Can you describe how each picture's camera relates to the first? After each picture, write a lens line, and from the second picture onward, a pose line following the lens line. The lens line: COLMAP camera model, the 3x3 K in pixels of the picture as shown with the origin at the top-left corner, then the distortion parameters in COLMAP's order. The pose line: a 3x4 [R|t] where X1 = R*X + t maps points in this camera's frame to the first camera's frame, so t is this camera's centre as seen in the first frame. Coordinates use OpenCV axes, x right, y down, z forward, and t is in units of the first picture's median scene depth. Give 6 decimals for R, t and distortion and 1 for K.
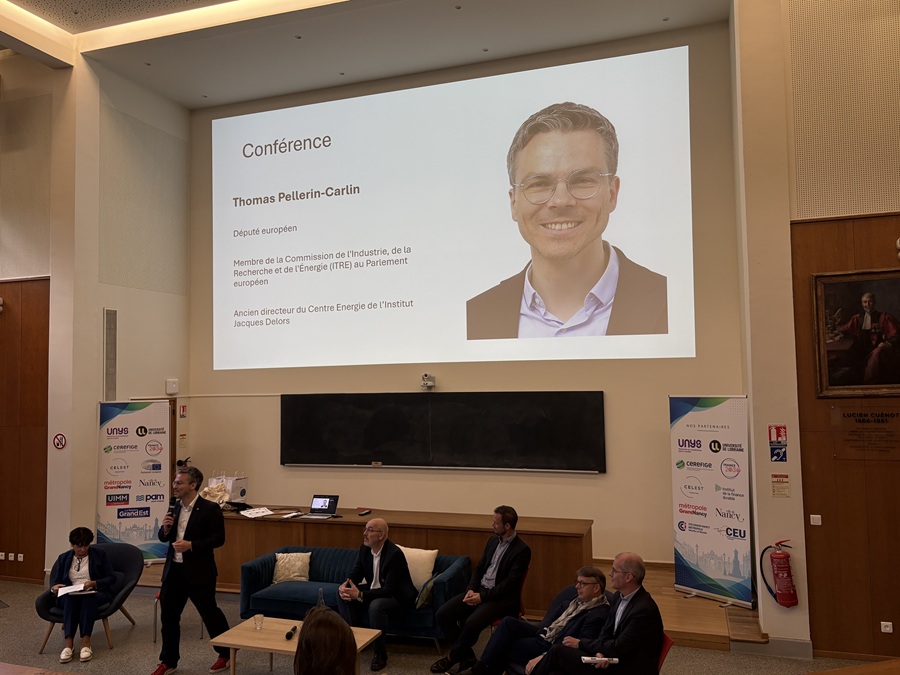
lens RADIAL K [[722.1, 0, 454.8], [0, 722.1, 335.4], [0, 0, 1]] dist [0.001821, 0.027525]
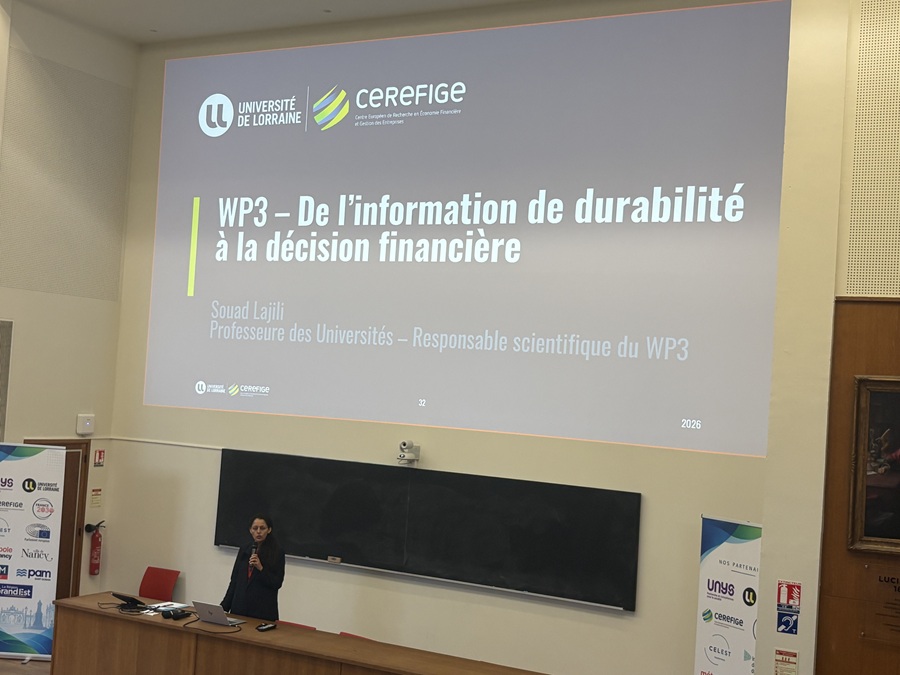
lens RADIAL K [[1194.5, 0, 442.6], [0, 1194.5, 337.0], [0, 0, 1]] dist [0.000179, 0.000000]
pose [[0.980027, 0.072530, -0.185164, 0.214080], [-0.069248, 0.997307, 0.024139, -0.083393], [0.186416, -0.010835, 0.982411, -0.147970]]
